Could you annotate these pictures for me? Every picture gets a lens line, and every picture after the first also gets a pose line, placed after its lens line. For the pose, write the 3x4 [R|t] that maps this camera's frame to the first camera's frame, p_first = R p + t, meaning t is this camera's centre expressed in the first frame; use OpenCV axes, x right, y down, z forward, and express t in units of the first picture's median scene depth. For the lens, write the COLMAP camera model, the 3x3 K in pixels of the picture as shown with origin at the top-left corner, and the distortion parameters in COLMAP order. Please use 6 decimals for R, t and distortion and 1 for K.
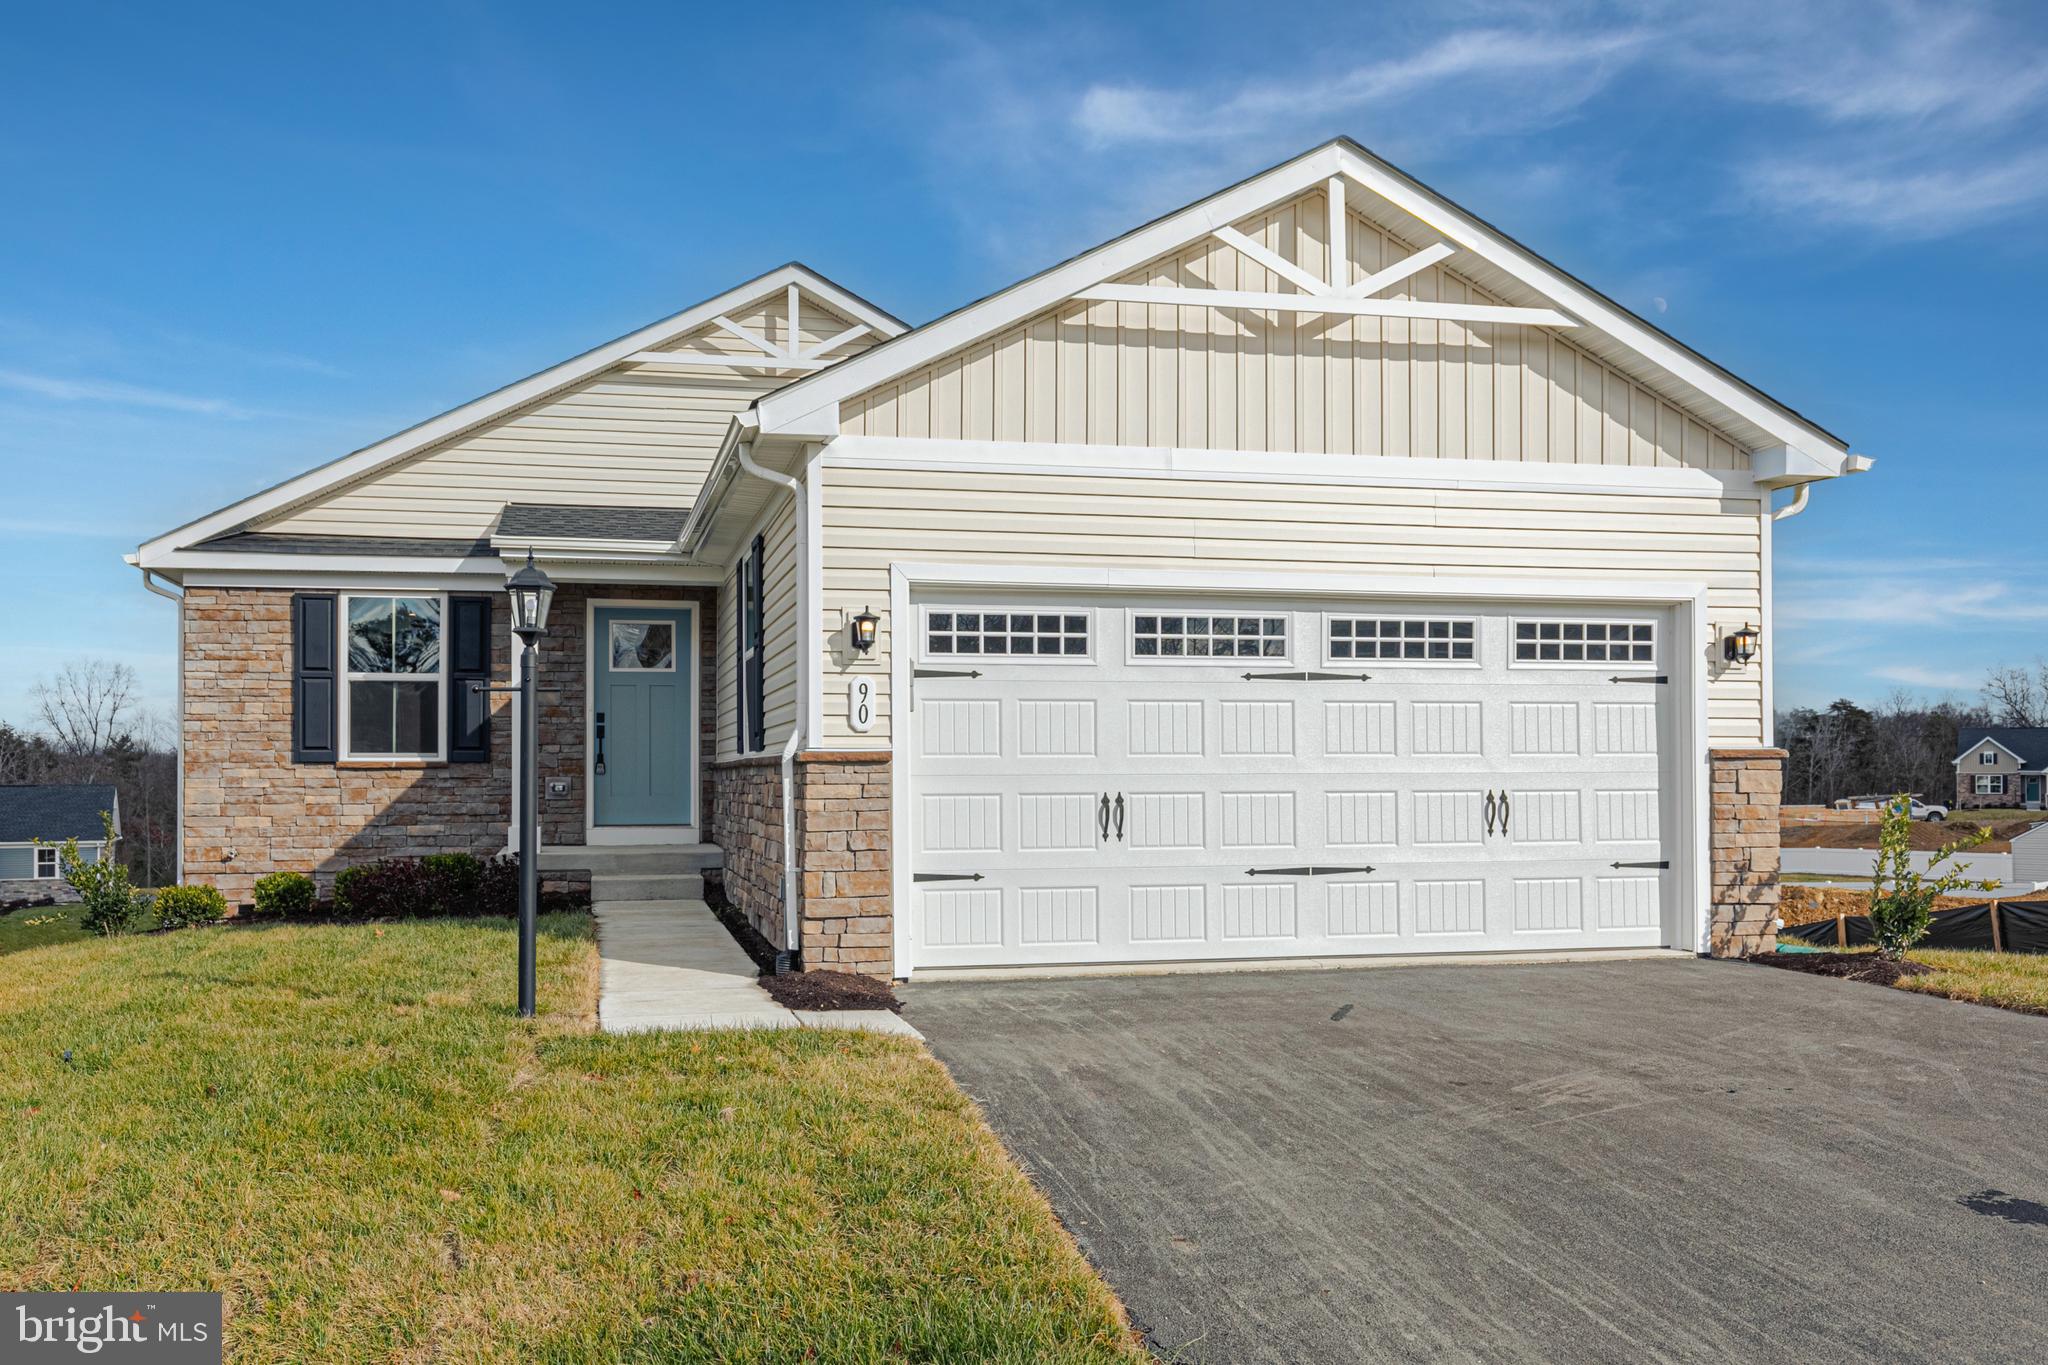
lens RADIAL K [[1721.3, 0, 995.5], [0, 1721.3, 820.8], [0, 0, 1]] dist [0.000320, -0.011889]
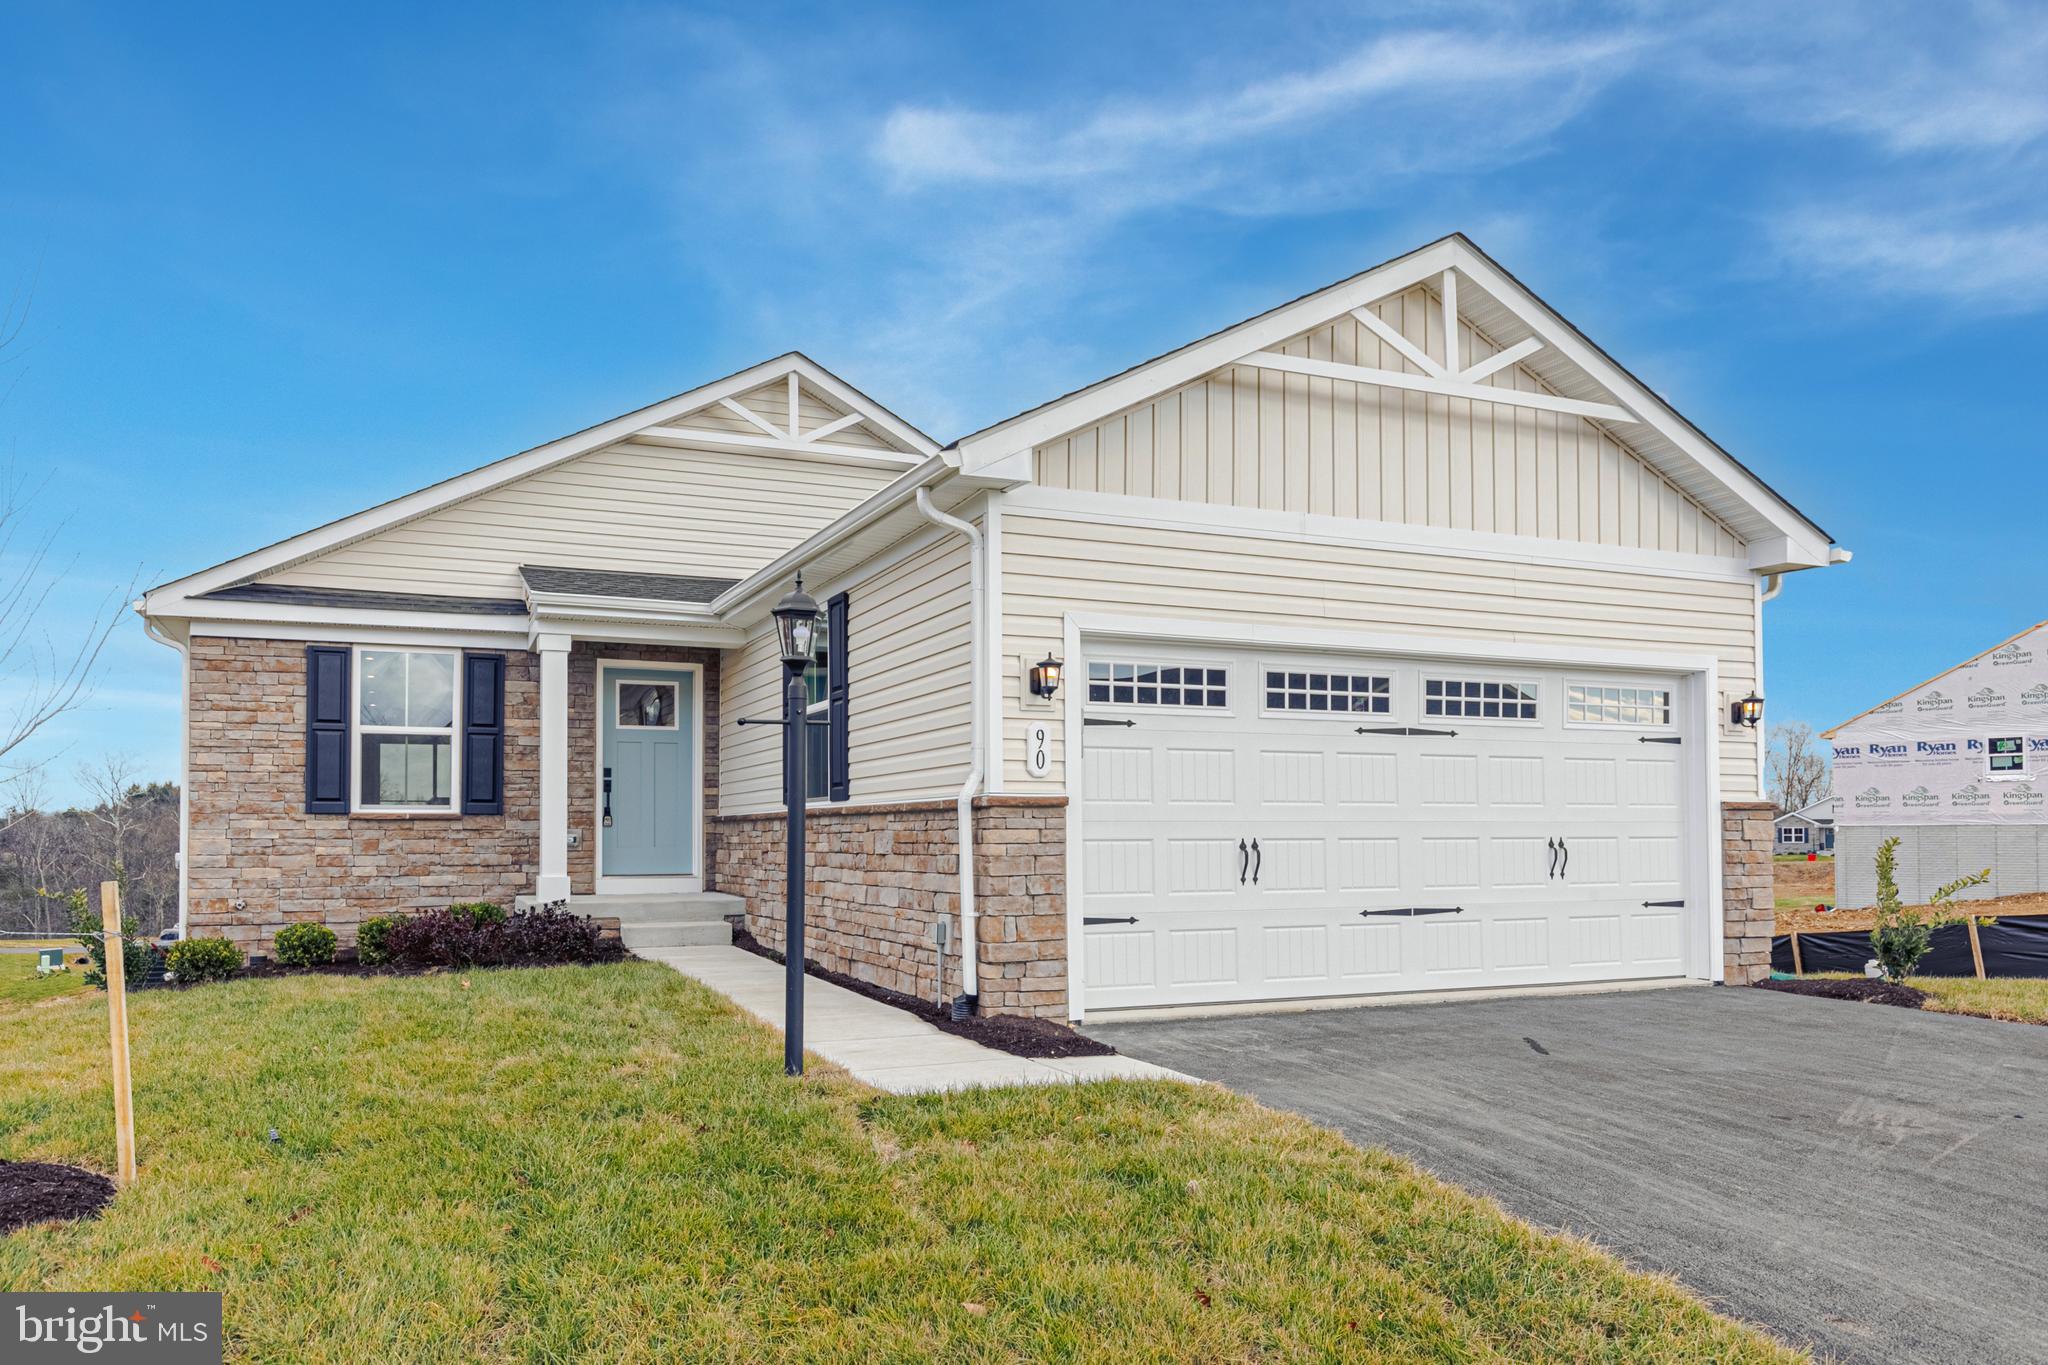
lens RADIAL K [[1407.8, 0, 993.9], [0, 1407.8, 843.0], [0, 0, 1]] dist [-0.002535, -0.003221]
pose [[0.984248, -0.000076, 0.176794, -0.226348], [0.004126, 0.999737, -0.022539, 0.004770], [-0.176746, 0.022914, 0.983990, 0.175367]]
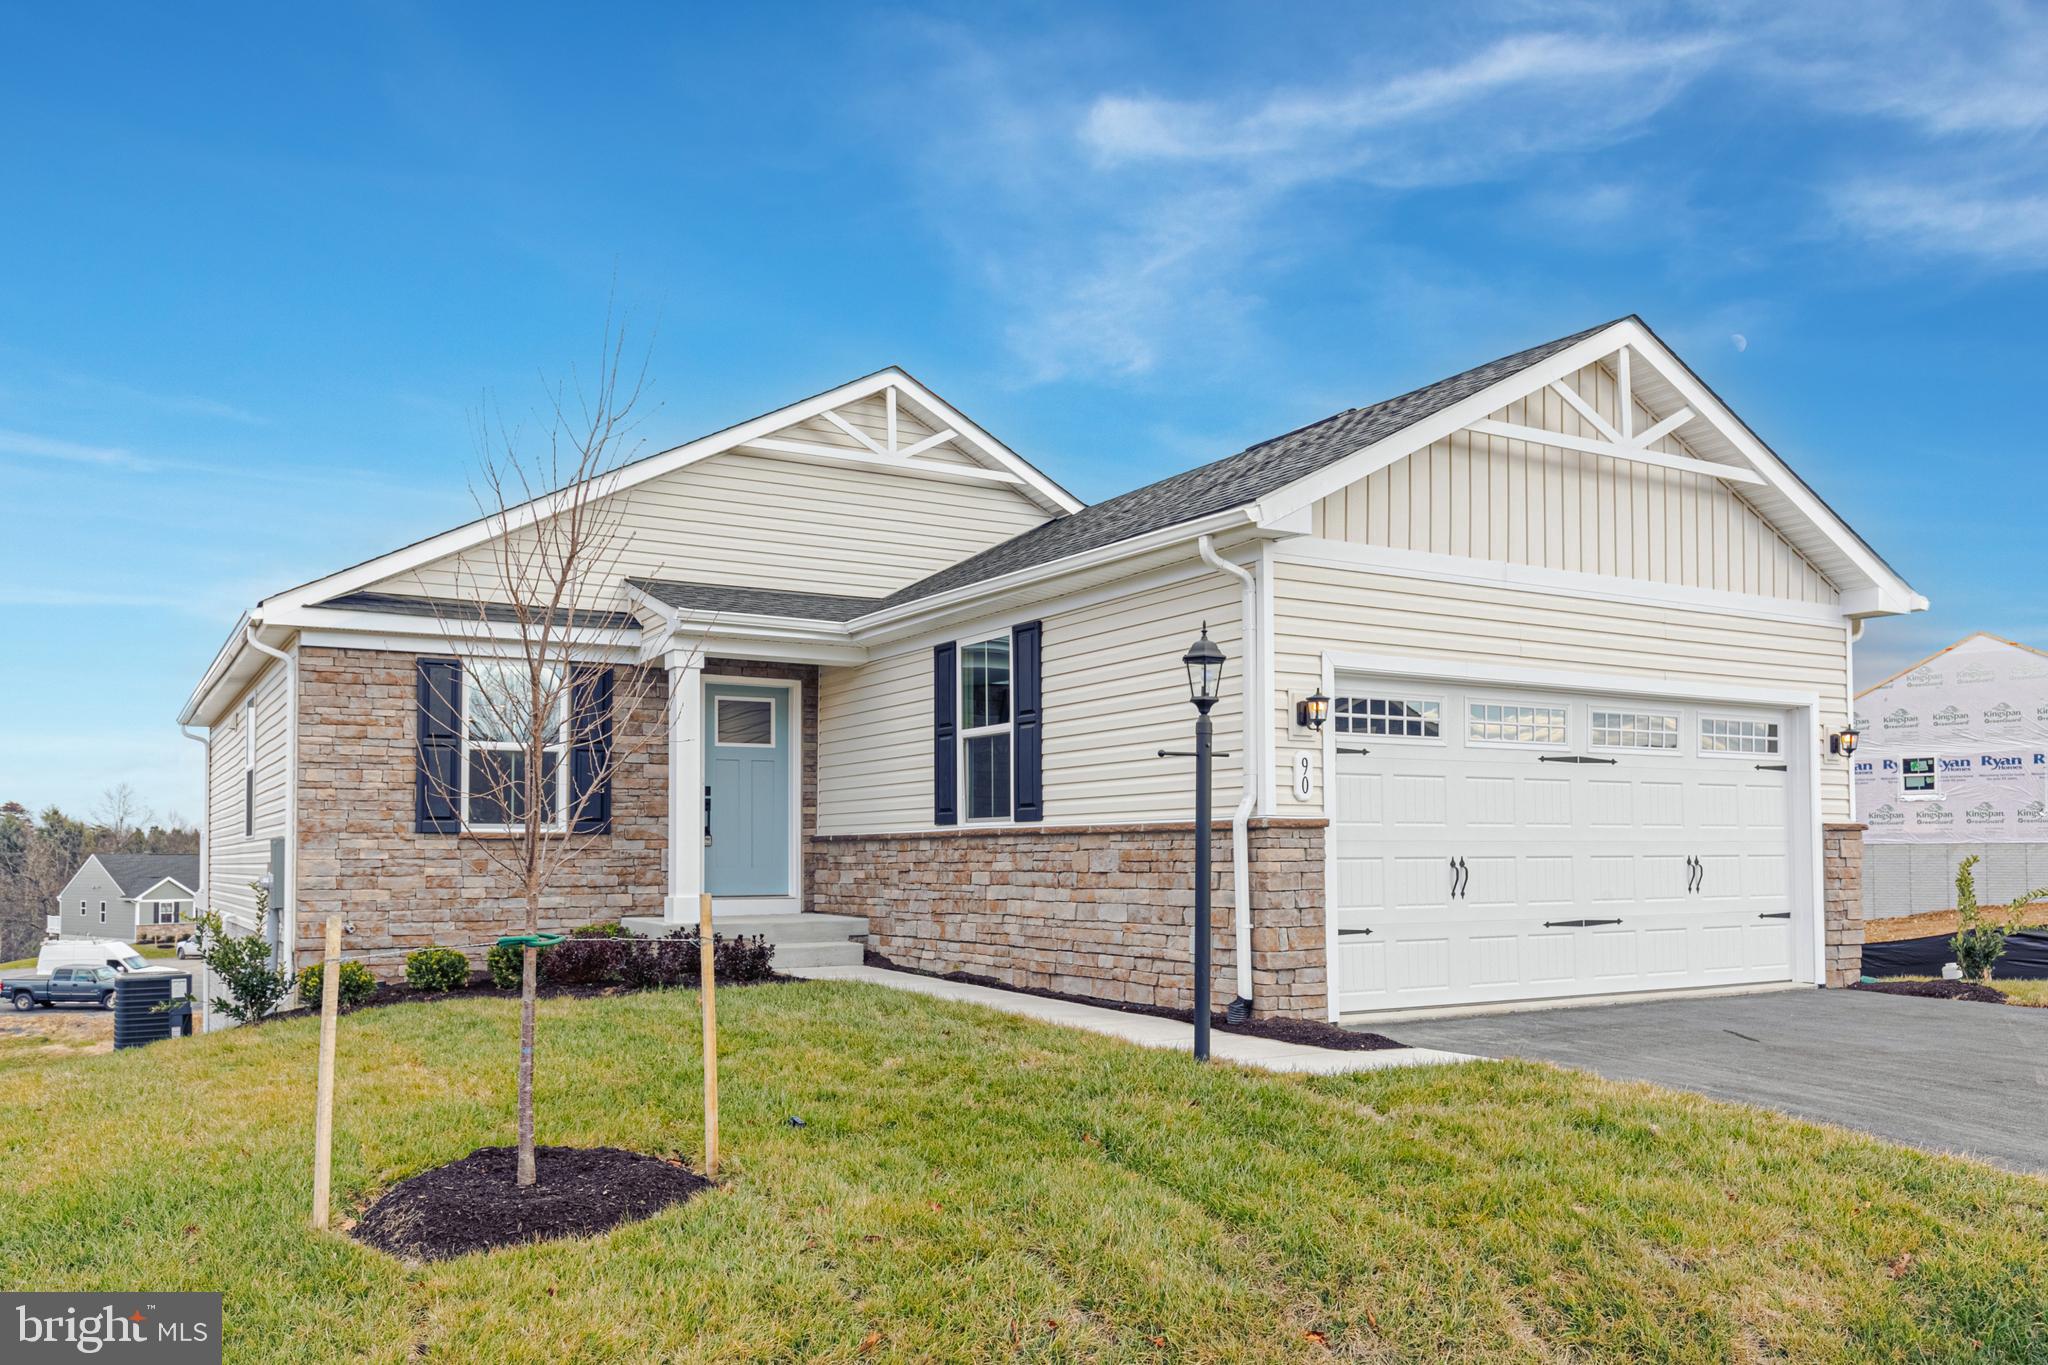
lens RADIAL K [[1566.0, 0, 1035.0], [0, 1566.0, 859.9], [0, 0, 1]] dist [0.001932, -0.000359]
pose [[0.950712, -0.001284, 0.310072, -0.503923], [0.009353, 0.999655, -0.024538, 0.008440], [-0.309933, 0.026228, 0.950396, 0.086027]]
